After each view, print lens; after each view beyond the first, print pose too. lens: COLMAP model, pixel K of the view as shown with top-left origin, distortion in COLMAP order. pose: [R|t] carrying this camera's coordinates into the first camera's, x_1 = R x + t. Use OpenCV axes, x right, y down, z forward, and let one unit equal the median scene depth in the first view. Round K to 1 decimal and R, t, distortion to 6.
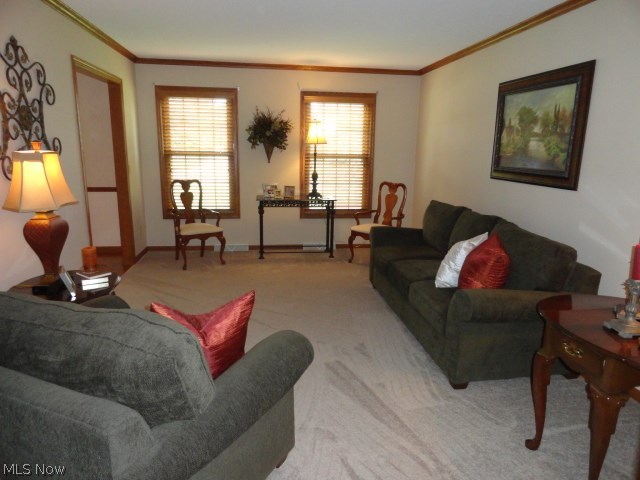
lens RADIAL K [[437.9, 0, 319.8], [0, 437.9, 240.9], [0, 0, 1]] dist [0.001625, 0.001409]
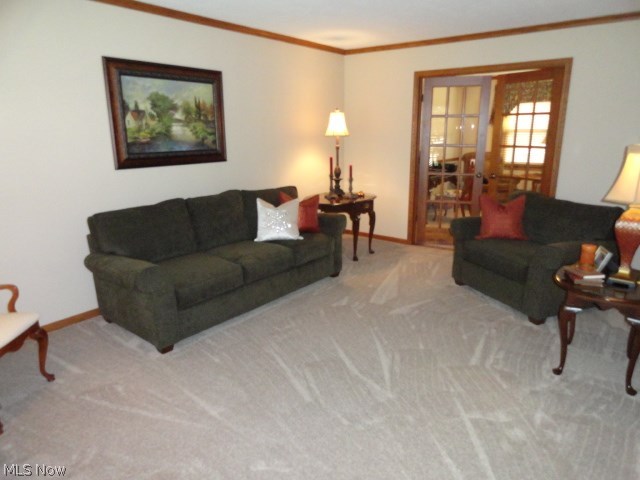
lens RADIAL K [[437.9, 0, 320.2], [0, 437.9, 240.6], [0, 0, 1]] dist [0.001625, 0.001409]
pose [[-0.706250, -0.189720, 0.682069, -0.586130], [0.142211, 0.905770, 0.399196, -0.356679], [-0.693532, 0.378930, -0.612719, 1.536658]]
